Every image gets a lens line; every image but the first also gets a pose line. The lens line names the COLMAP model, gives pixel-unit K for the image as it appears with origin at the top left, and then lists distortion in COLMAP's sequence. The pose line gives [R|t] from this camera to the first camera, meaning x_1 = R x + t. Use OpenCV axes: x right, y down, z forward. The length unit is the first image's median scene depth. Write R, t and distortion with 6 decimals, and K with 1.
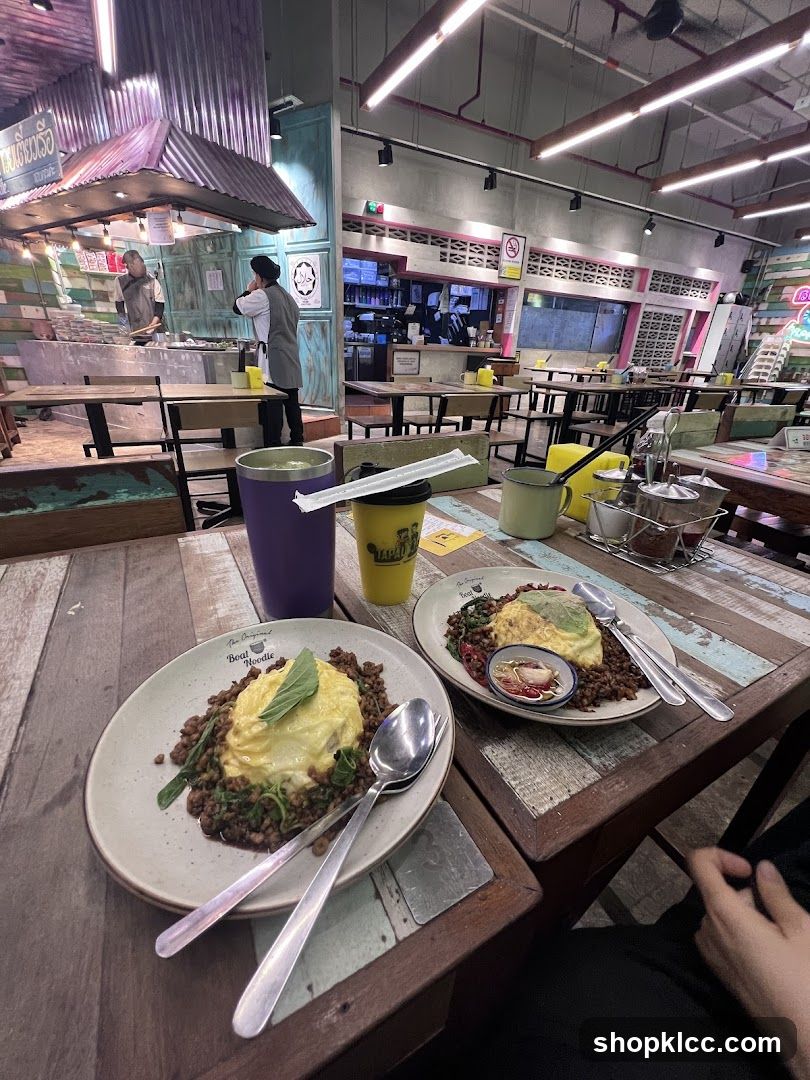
lens RADIAL K [[436.2, 0, 410.1], [0, 436.2, 534.1], [0, 0, 1]] dist [0.000837, 0.000048]
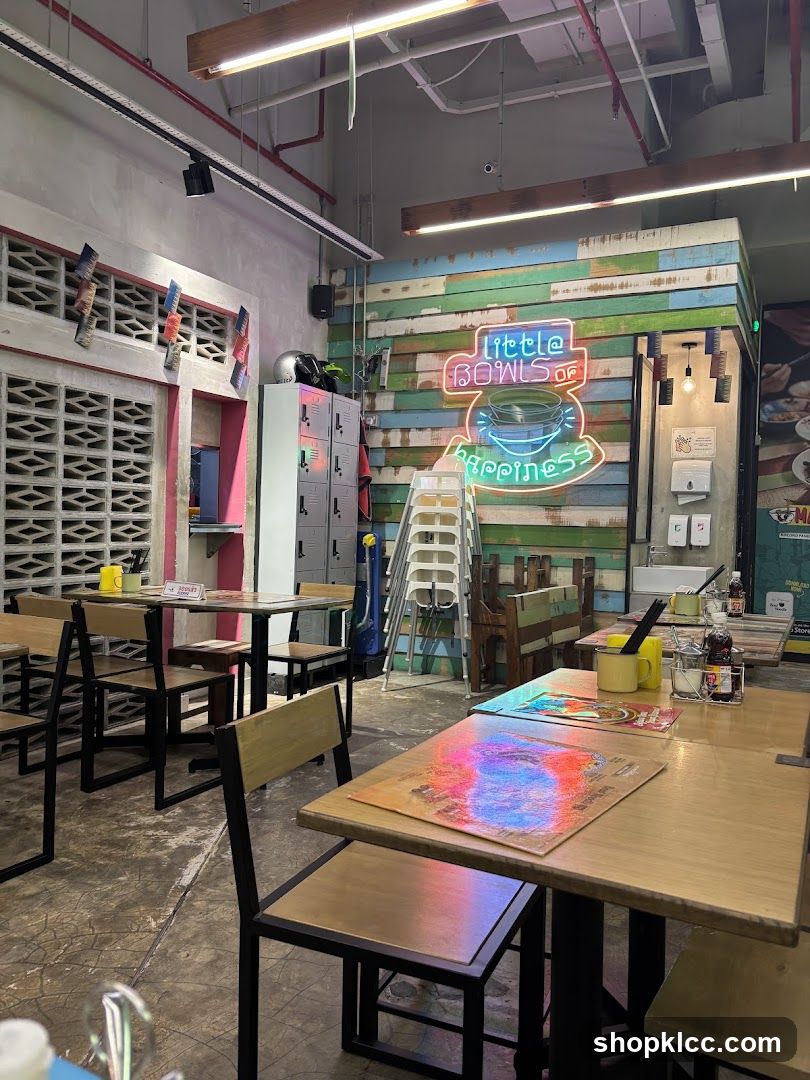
lens RADIAL K [[830.0, 0, 406.3], [0, 830.0, 540.4], [0, 0, 1]] dist [0.004897, -0.017806]
pose [[0.819012, -0.036261, 0.572630, 0.434935], [0.244578, 0.924856, -0.291246, -0.213899], [-0.519039, 0.378586, 0.766336, 0.517701]]
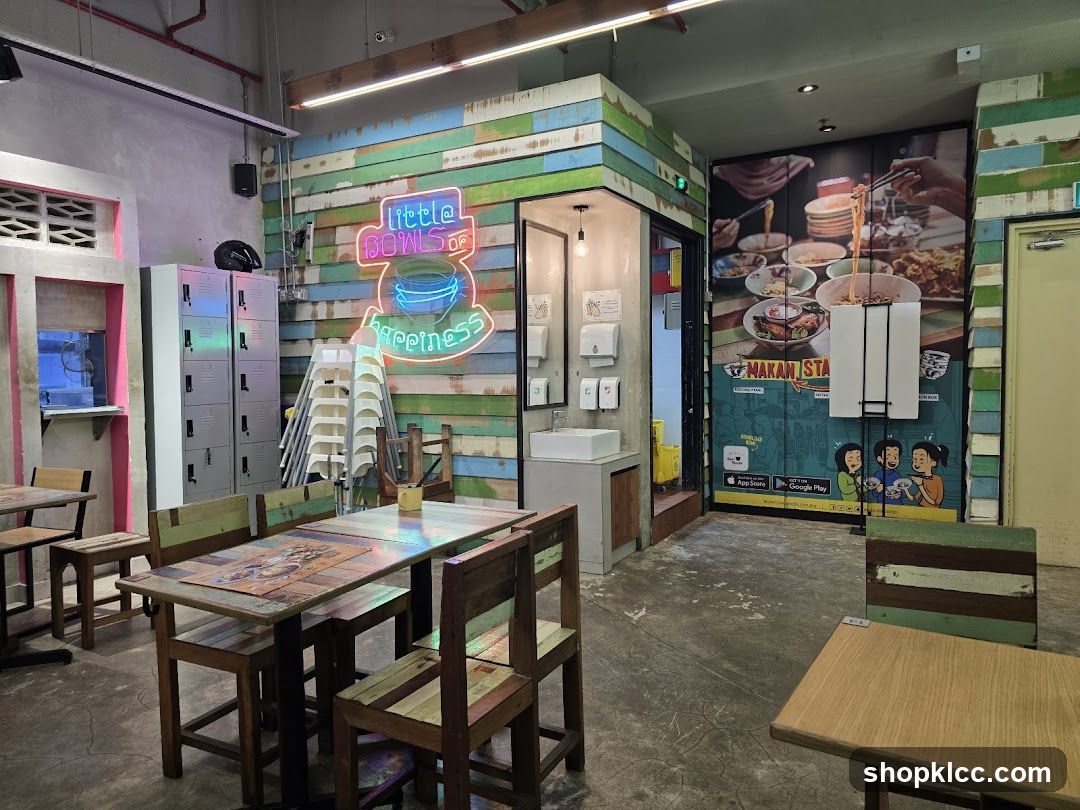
lens RADIAL K [[724.8, 0, 537.4], [0, 724.8, 401.3], [0, 0, 1]] dist [0.022114, -0.012392]
pose [[0.852865, -0.078605, 0.516181, 0.663387], [0.254092, 0.926128, -0.278792, -0.204504], [-0.456135, 0.368930, 0.809834, 0.459949]]
